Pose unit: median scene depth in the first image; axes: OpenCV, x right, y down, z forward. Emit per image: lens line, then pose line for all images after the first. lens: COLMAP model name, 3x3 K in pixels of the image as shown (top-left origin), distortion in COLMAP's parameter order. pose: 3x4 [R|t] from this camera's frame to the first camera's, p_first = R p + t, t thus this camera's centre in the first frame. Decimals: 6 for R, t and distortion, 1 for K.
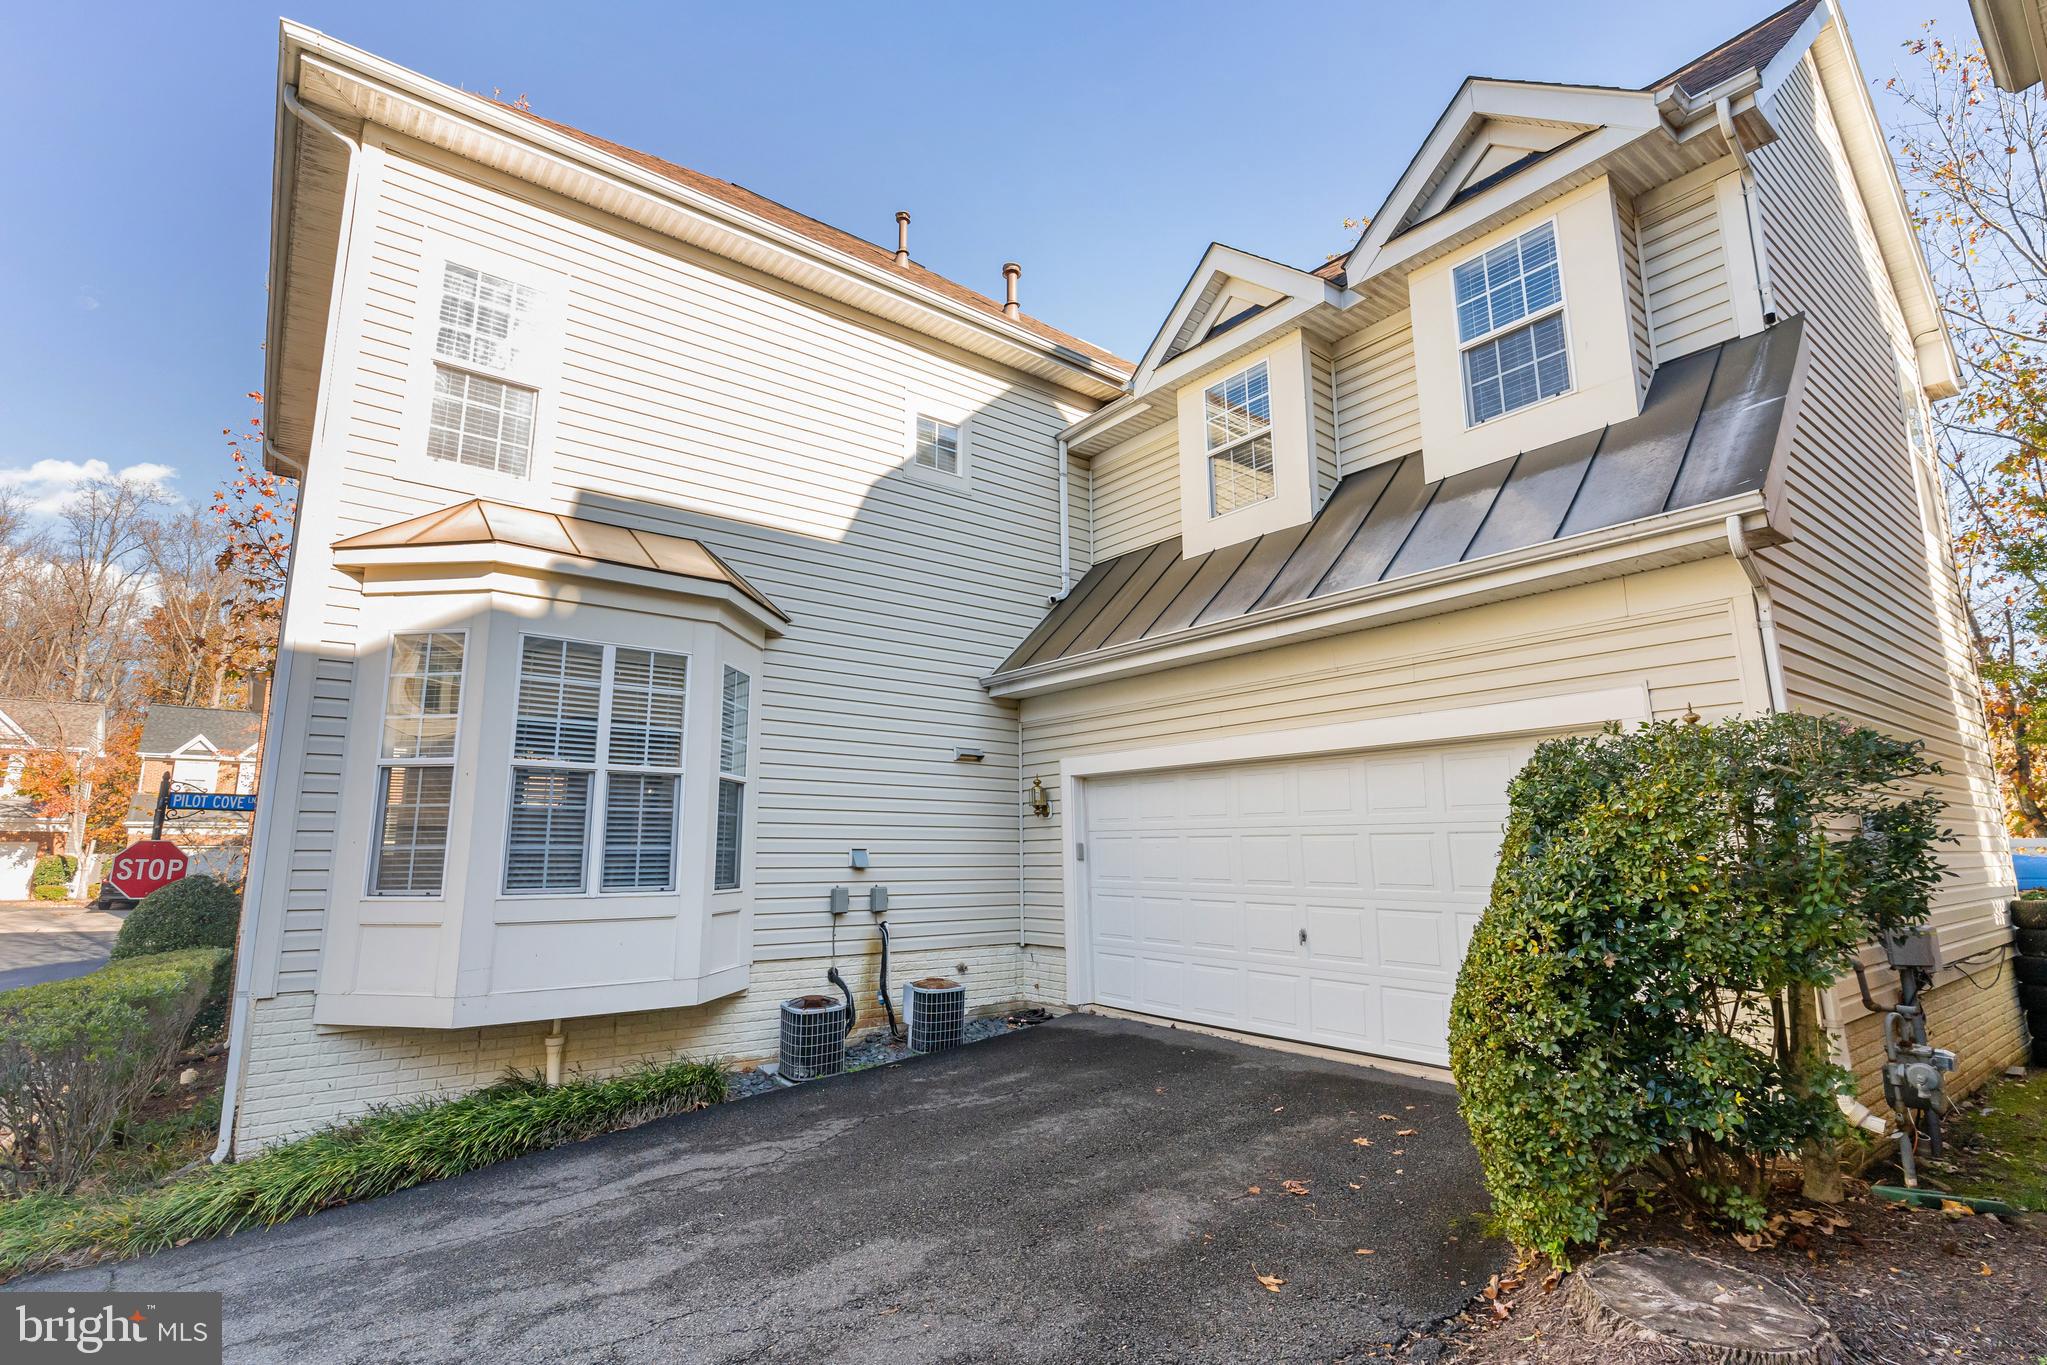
lens RADIAL K [[971.6, 0, 1023.5], [0, 971.6, 682.5], [0, 0, 1]] dist [0.002122, -0.000335]
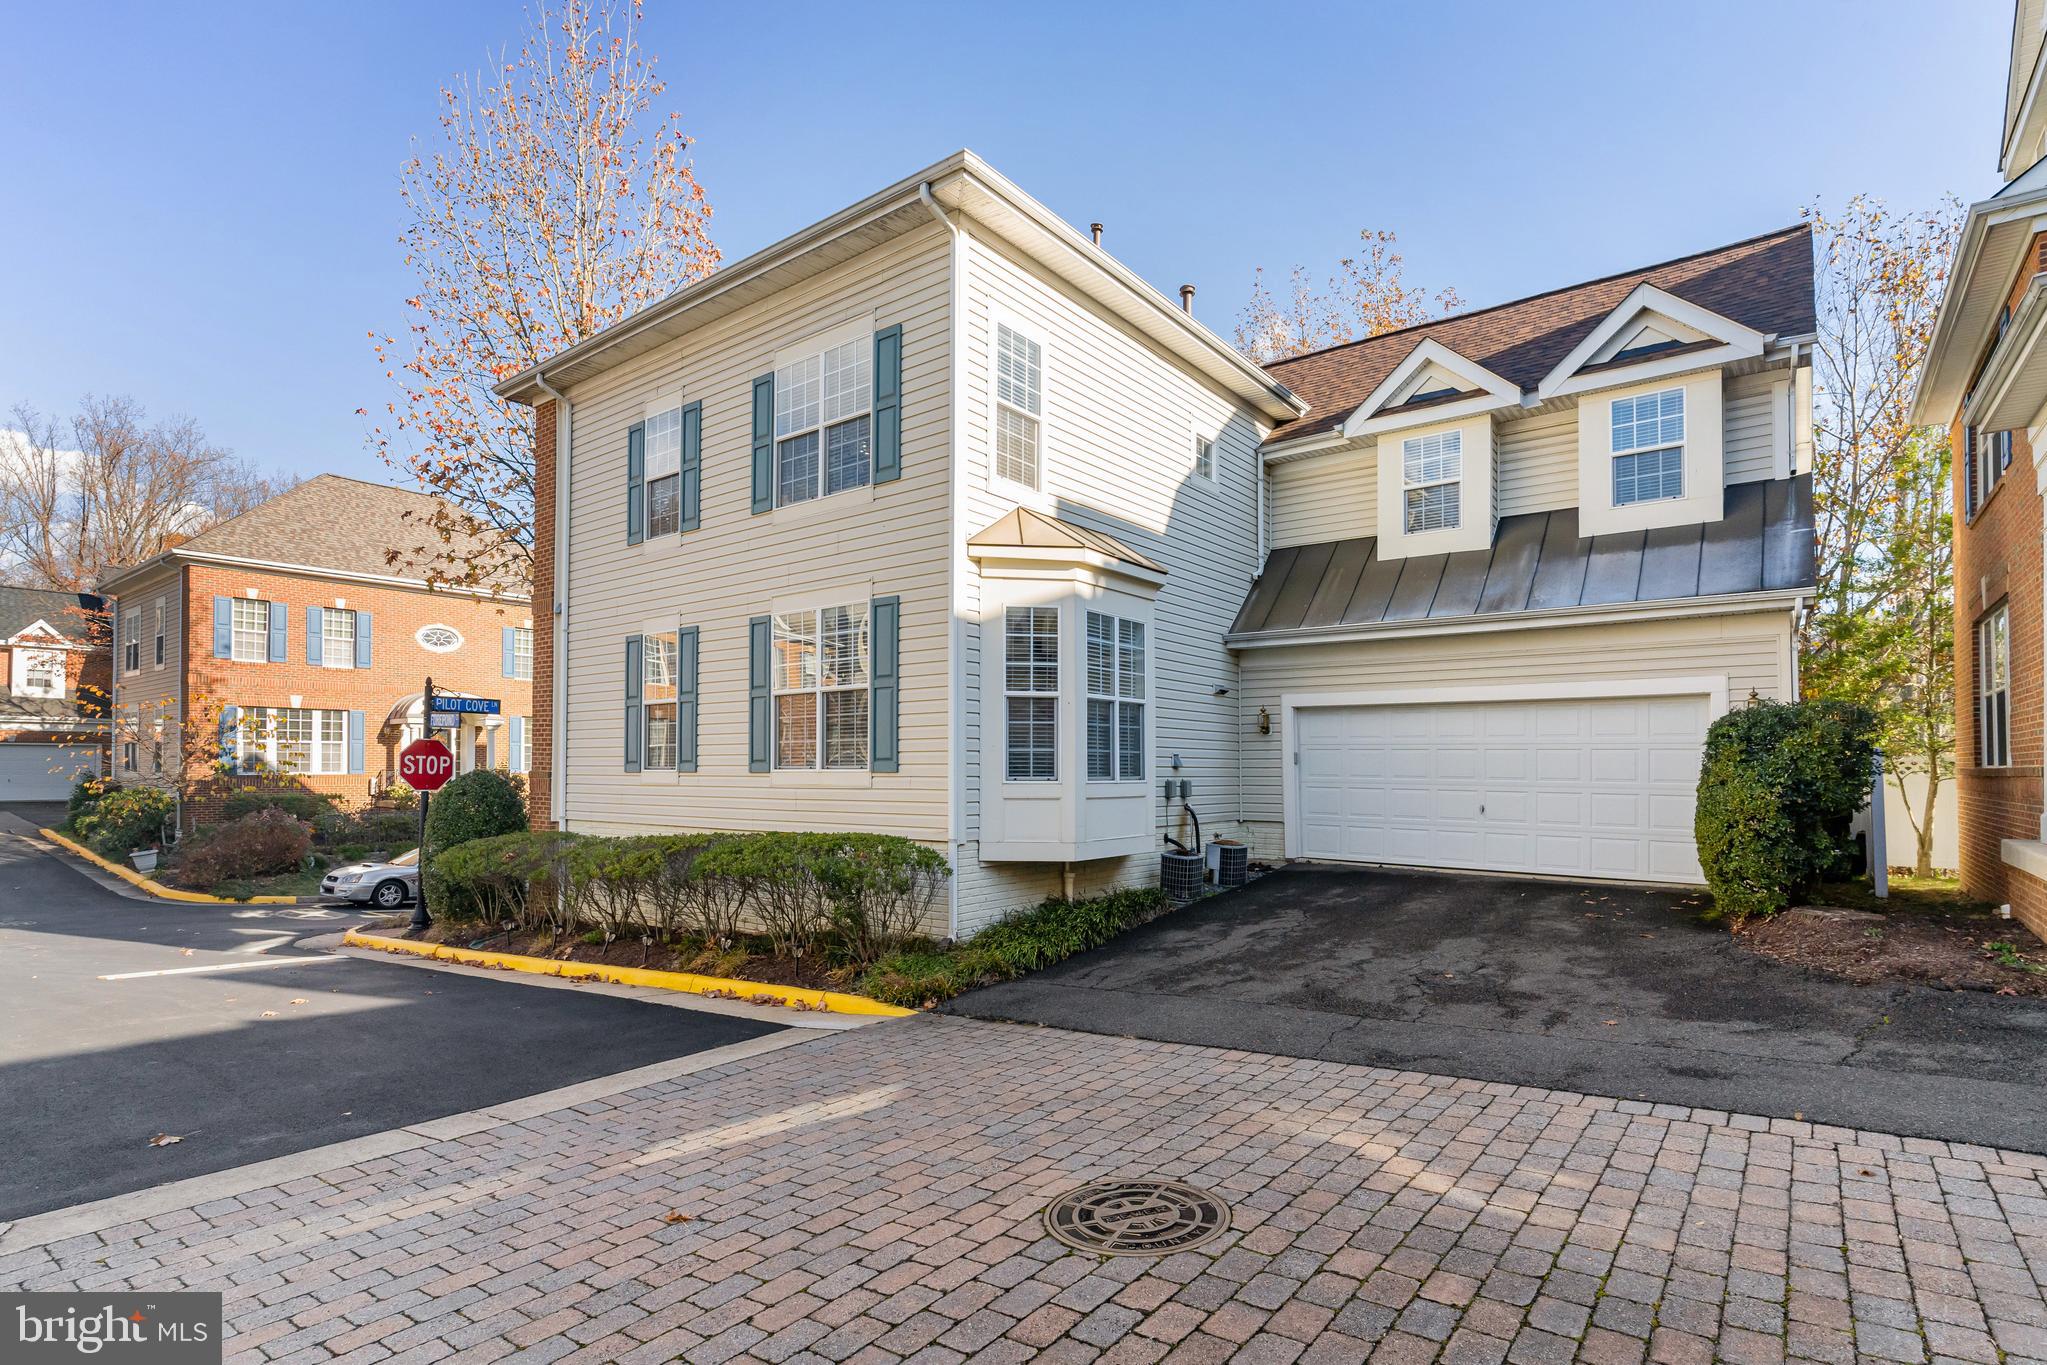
lens RADIAL K [[1003.4, 0, 1022.4], [0, 1003.4, 754.6], [0, 0, 1]] dist [0.001565, 0.001093]
pose [[0.969658, 0.012009, 0.244172, -0.888789], [-0.051907, 0.986133, 0.157633, -0.061892], [-0.238893, -0.165524, 0.956834, -0.443036]]
